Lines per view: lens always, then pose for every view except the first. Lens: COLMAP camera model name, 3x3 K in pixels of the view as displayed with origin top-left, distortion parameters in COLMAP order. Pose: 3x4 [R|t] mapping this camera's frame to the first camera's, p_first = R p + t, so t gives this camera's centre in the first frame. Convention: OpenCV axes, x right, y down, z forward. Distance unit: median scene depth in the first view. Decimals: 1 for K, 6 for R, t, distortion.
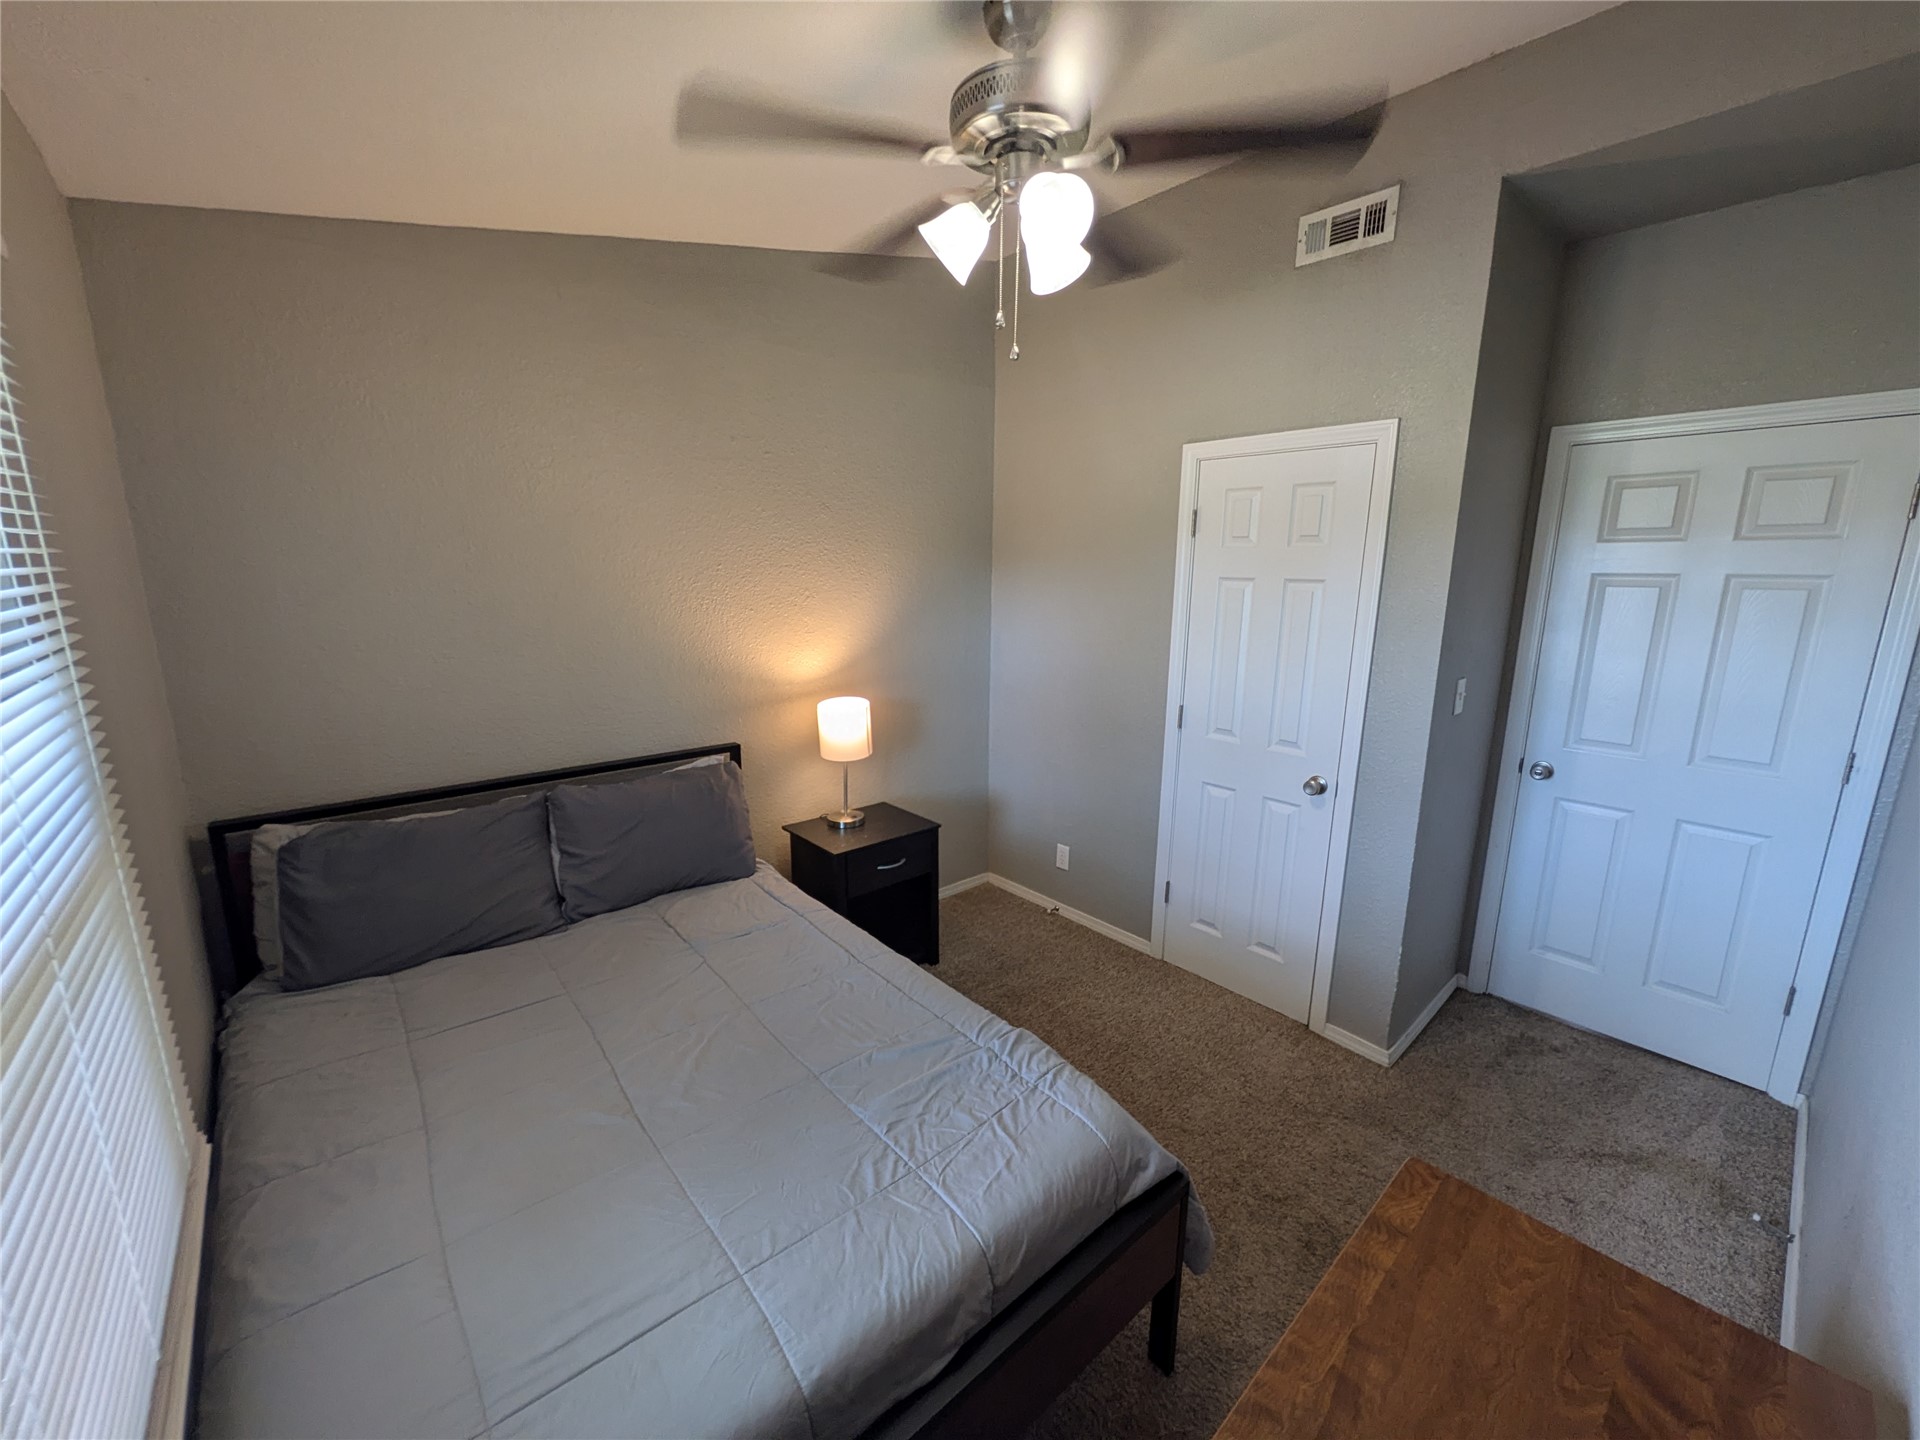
lens RADIAL K [[756.7, 0, 955.9], [0, 756.7, 716.5], [0, 0, 1]] dist [-0.004931, 0.001050]
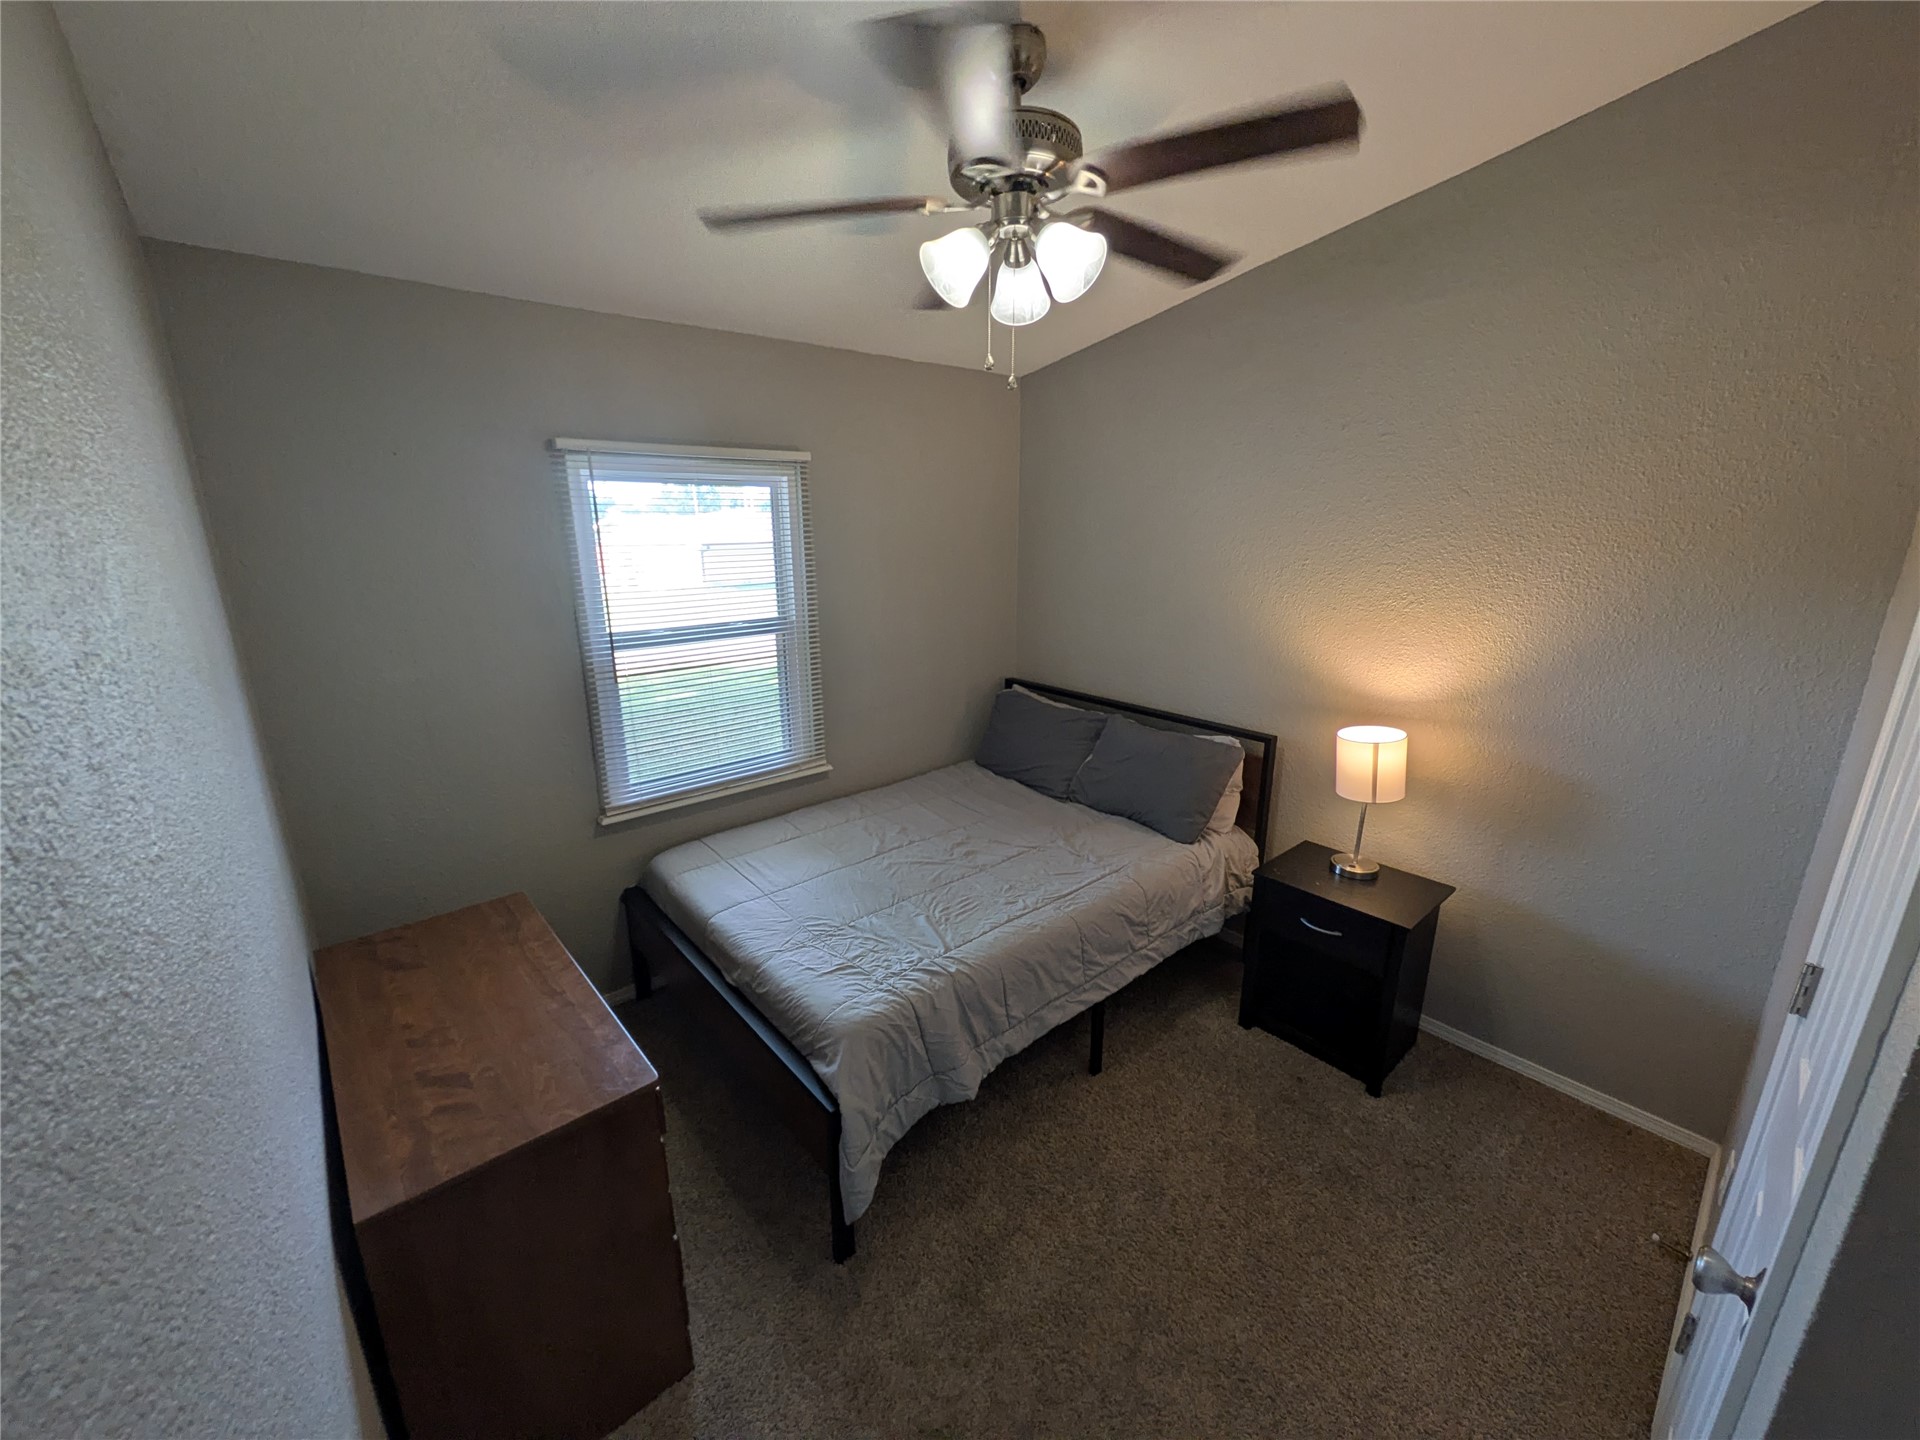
lens RADIAL K [[756.7, 0, 977.9], [0, 756.7, 719.9], [0, 0, 1]] dist [-0.004931, 0.001050]
pose [[0.016143, 0.252968, -0.967340, 0.782623], [-0.192446, 0.950163, 0.245264, -0.182493], [0.981175, 0.182201, 0.064021, 0.623743]]
